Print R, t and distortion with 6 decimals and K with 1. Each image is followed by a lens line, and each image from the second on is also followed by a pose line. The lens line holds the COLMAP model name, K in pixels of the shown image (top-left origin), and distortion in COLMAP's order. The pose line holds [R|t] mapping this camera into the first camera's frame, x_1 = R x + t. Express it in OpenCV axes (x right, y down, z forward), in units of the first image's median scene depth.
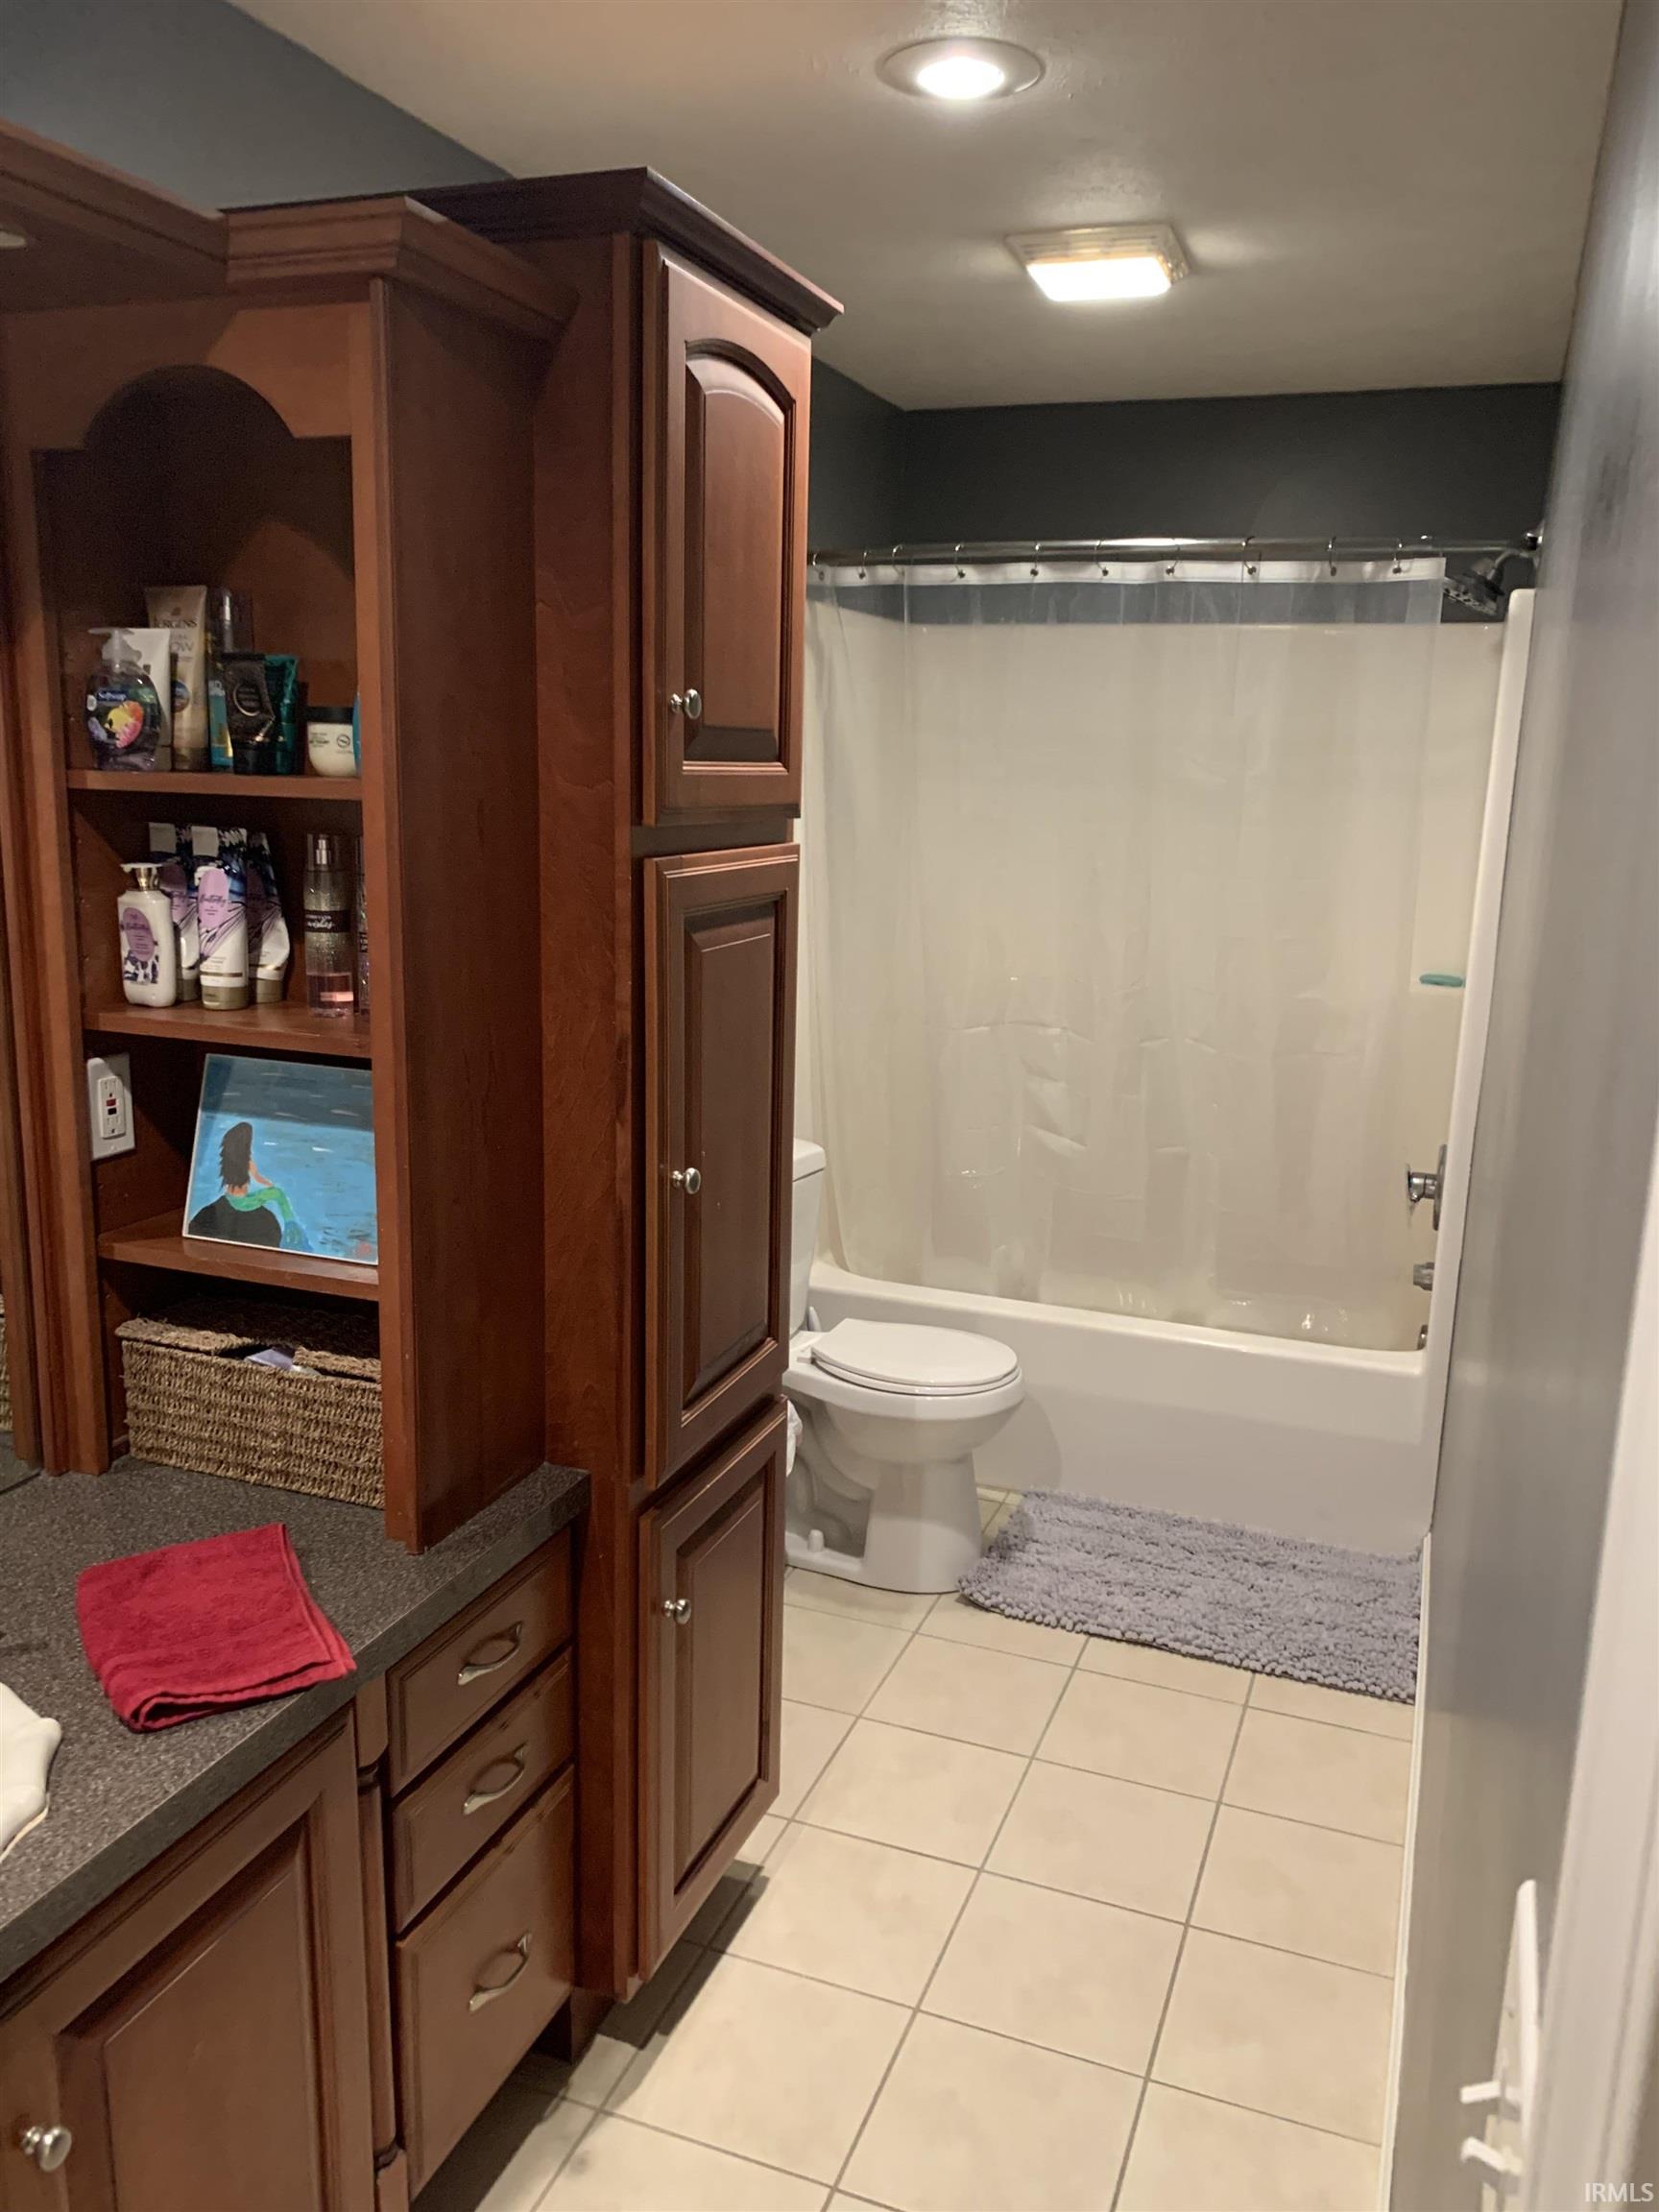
lens RADIAL K [[1680.6, 0, 838.3], [0, 1680.6, 1118.5], [0, 0, 1]] dist [0.007839, -0.014924]
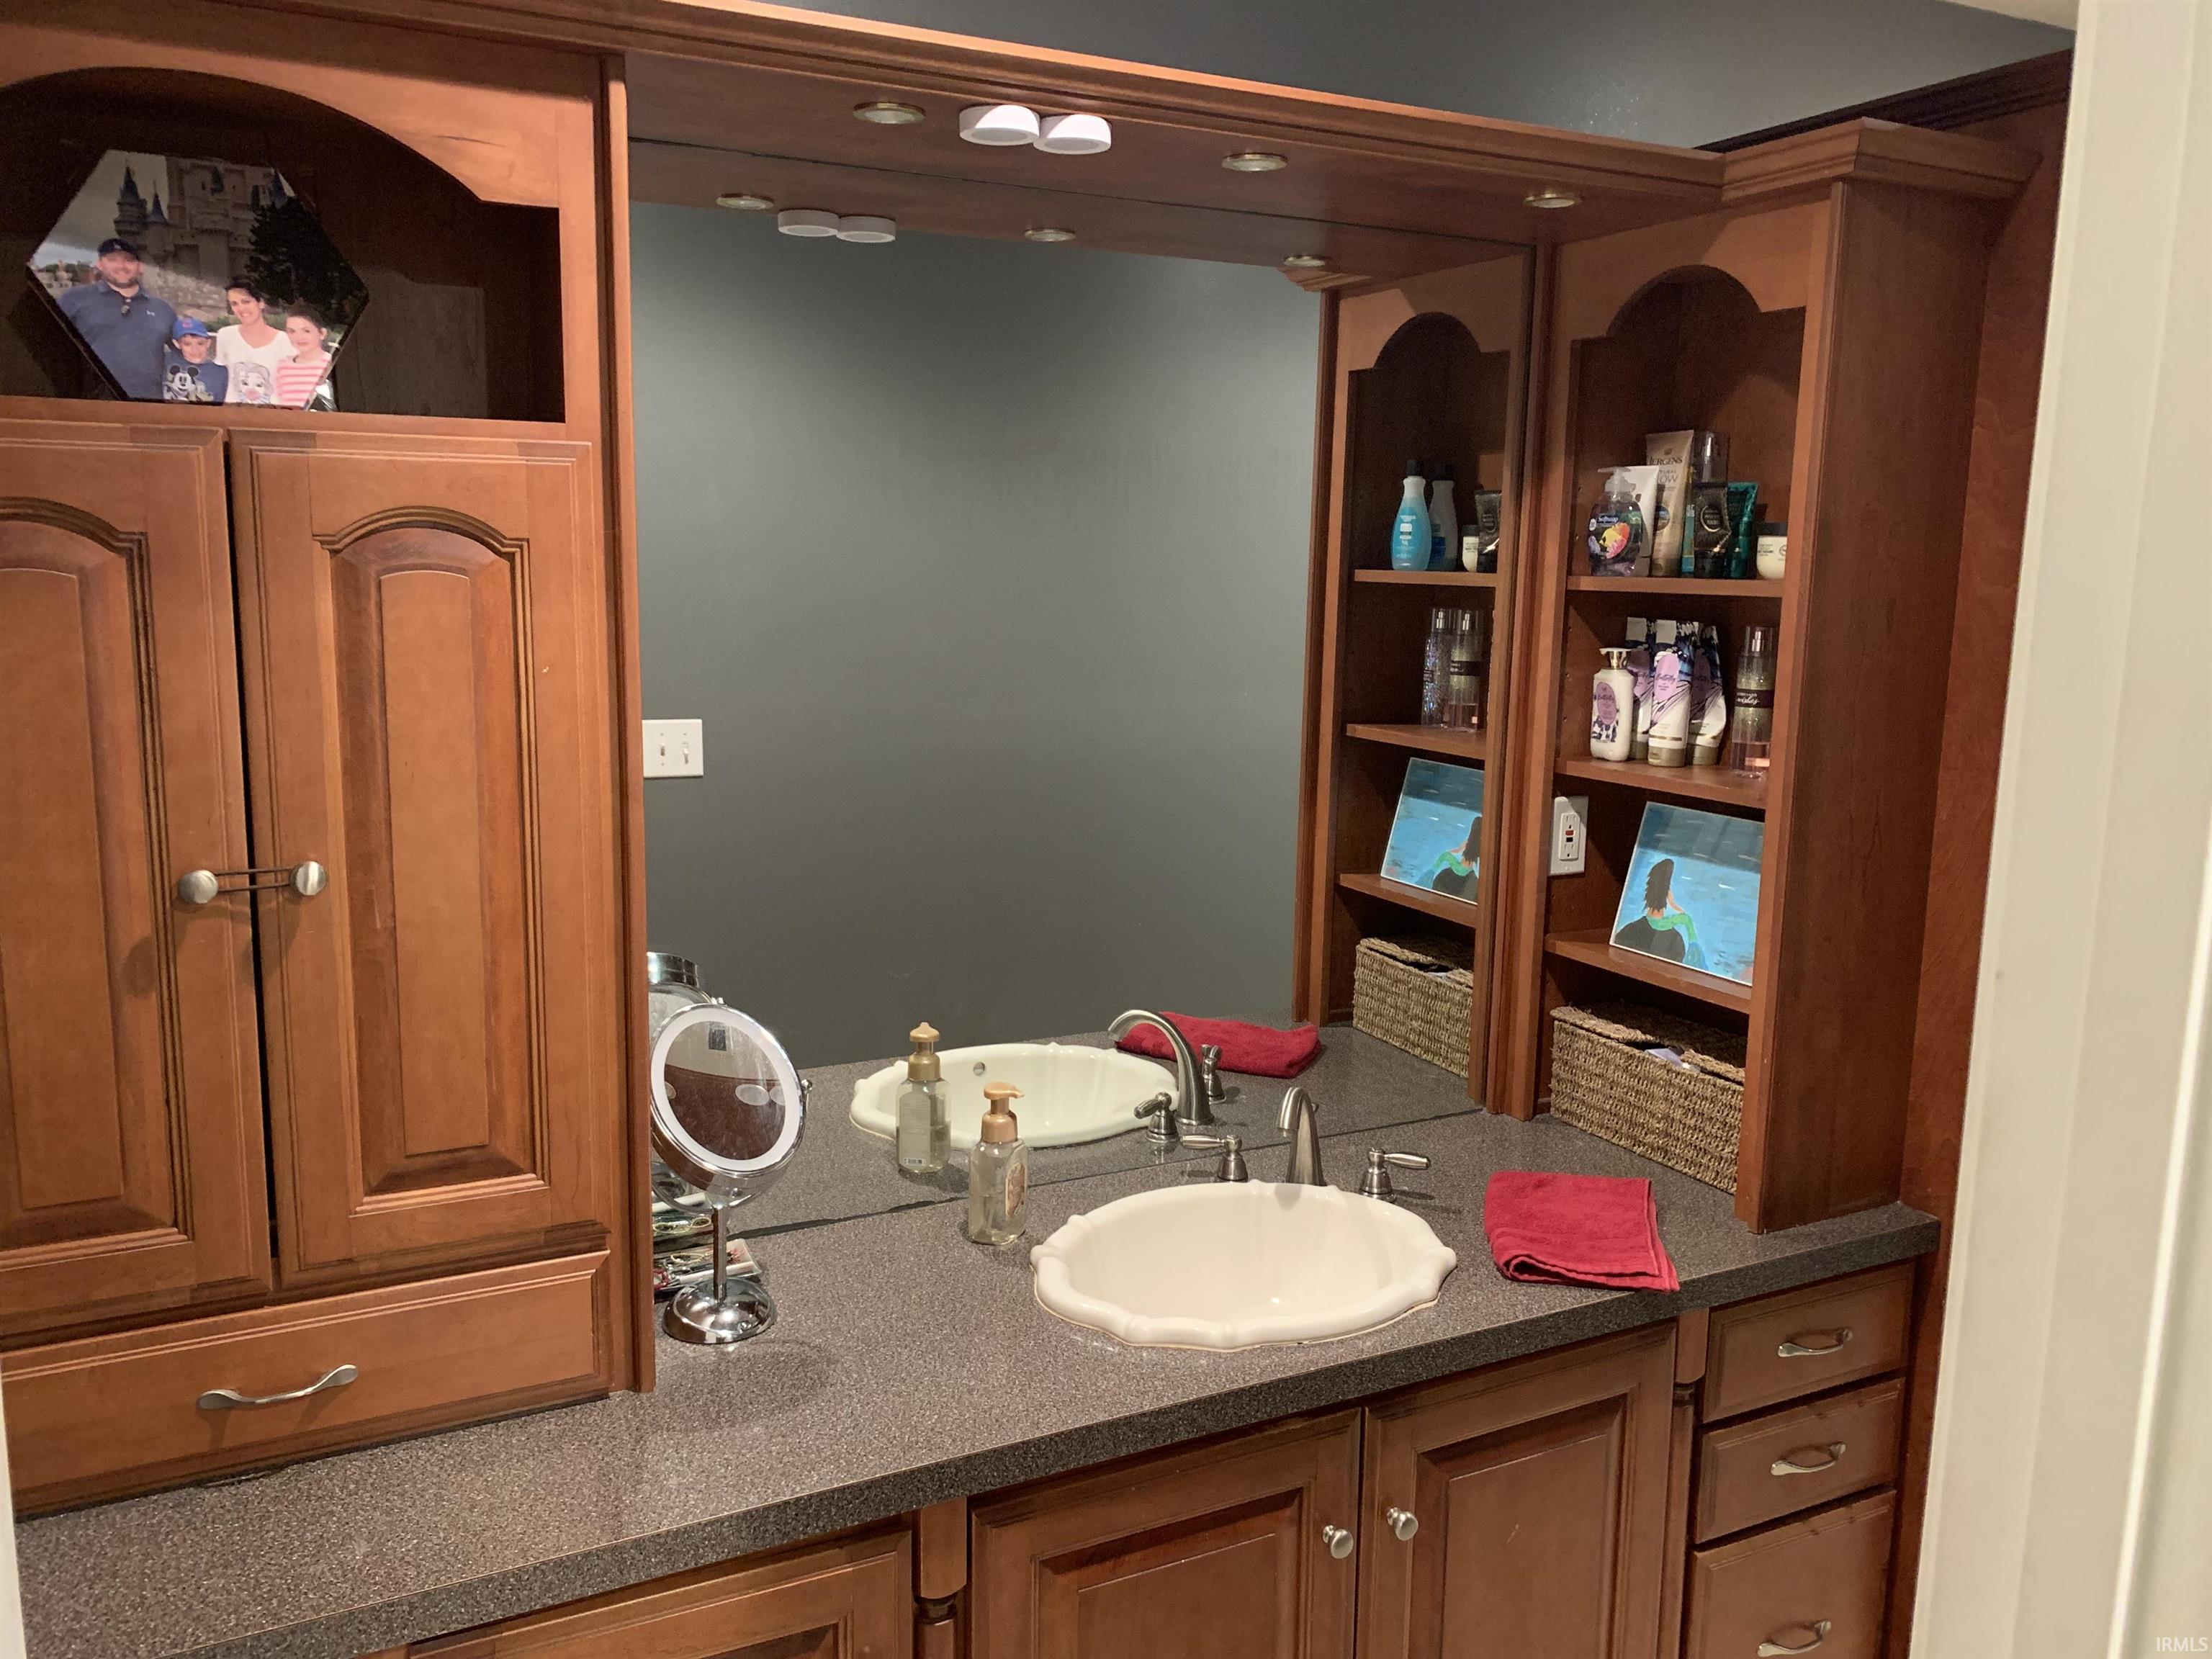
lens RADIAL K [[1680.6, 0, 1097.1], [0, 1680.6, 827.5], [0, 0, 1]] dist [0.007839, -0.014924]
pose [[0.740495, 0.091740, -0.665771, 0.159936], [-0.135450, 0.990683, -0.014142, 0.055558], [0.658271, 0.100651, 0.746022, -0.201696]]
